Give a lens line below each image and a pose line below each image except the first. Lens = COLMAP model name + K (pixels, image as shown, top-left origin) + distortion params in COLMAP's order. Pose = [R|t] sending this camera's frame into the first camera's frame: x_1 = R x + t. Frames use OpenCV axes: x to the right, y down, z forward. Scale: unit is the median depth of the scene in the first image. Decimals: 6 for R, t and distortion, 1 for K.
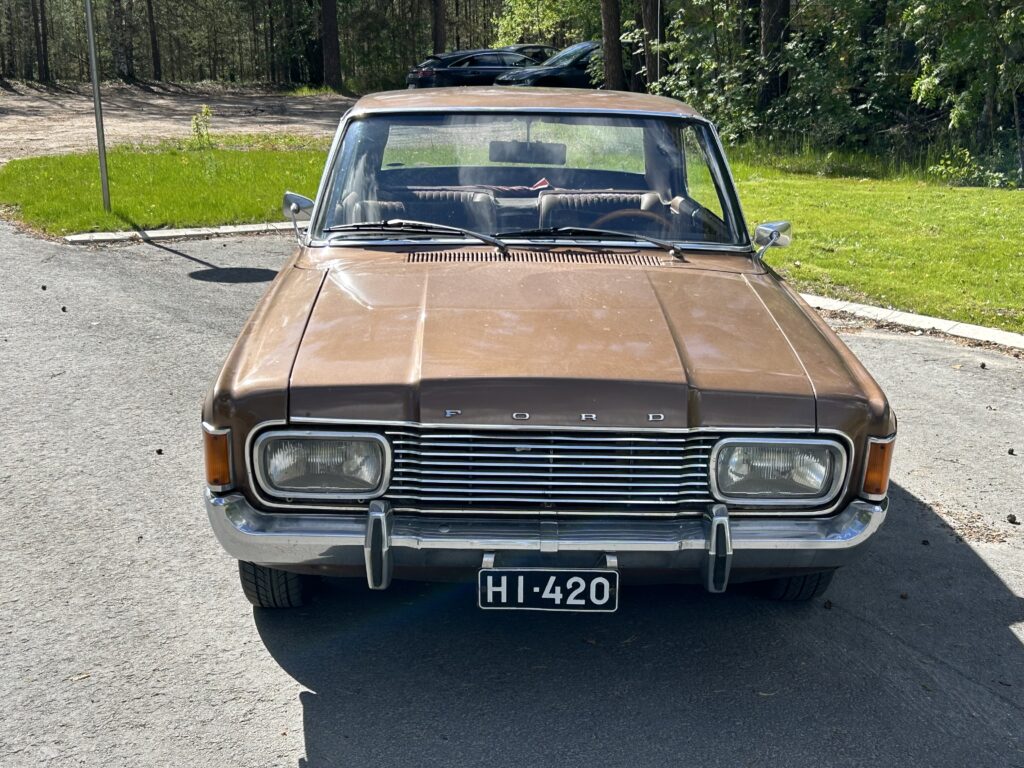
lens RADIAL K [[1453.9, 0, 512.1], [0, 1453.9, 386.6], [0, 0, 1]] dist [-0.033171, 0.000000]
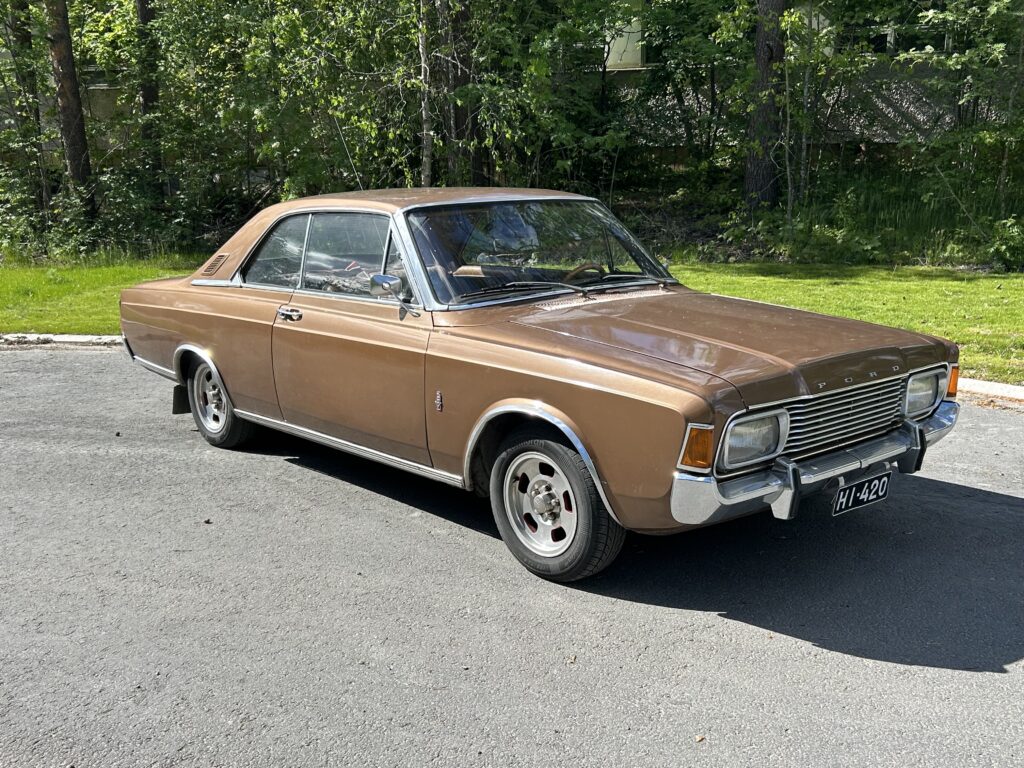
lens RADIAL K [[1040.8, 0, 510.6], [0, 1040.8, 380.3], [0, 0, 1]] dist [0.028246, 0.000000]
pose [[0.789905, -0.154972, 0.593325, -0.885011], [0.178939, 0.983682, 0.018706, -0.060411], [-0.586542, 0.091393, 0.804746, 0.331700]]
